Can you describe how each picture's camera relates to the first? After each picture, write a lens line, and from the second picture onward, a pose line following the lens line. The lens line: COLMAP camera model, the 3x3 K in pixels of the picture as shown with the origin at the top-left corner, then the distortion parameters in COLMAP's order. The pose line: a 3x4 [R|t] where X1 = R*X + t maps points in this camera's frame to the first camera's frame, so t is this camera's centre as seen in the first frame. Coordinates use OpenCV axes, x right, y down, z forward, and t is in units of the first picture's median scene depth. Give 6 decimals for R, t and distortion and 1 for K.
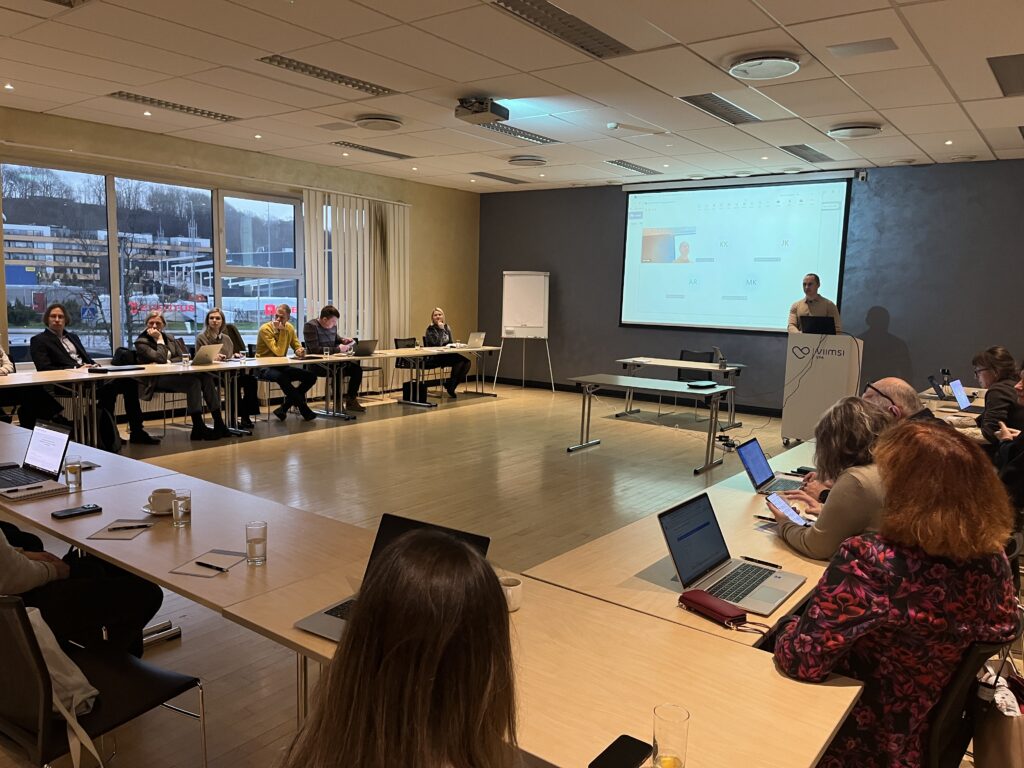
lens RADIAL K [[777.1, 0, 510.1], [0, 777.1, 393.3], [0, 0, 1]] dist [0.030391, -0.002480]
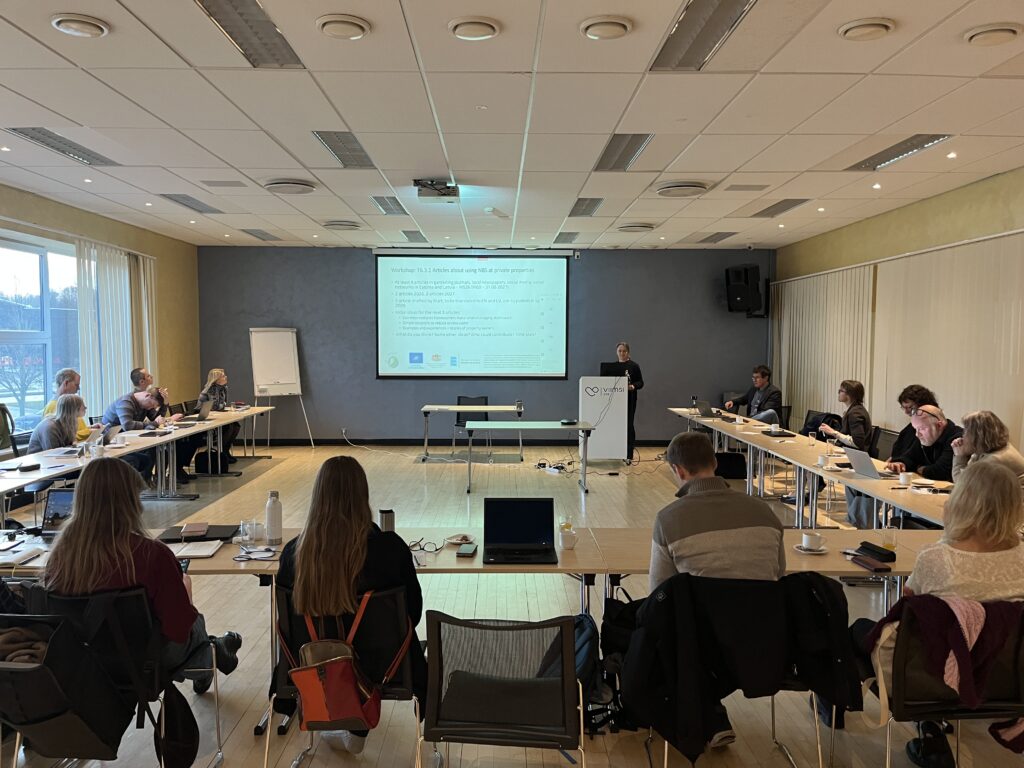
lens RADIAL K [[777.1, 0, 510.1], [0, 777.1, 393.3], [0, 0, 1]] dist [0.030391, -0.002480]
pose [[0.796640, -0.063888, 0.601068, -0.422289], [0.097709, 0.994932, -0.023748, -0.027172], [-0.596505, 0.077648, 0.798845, 0.047959]]
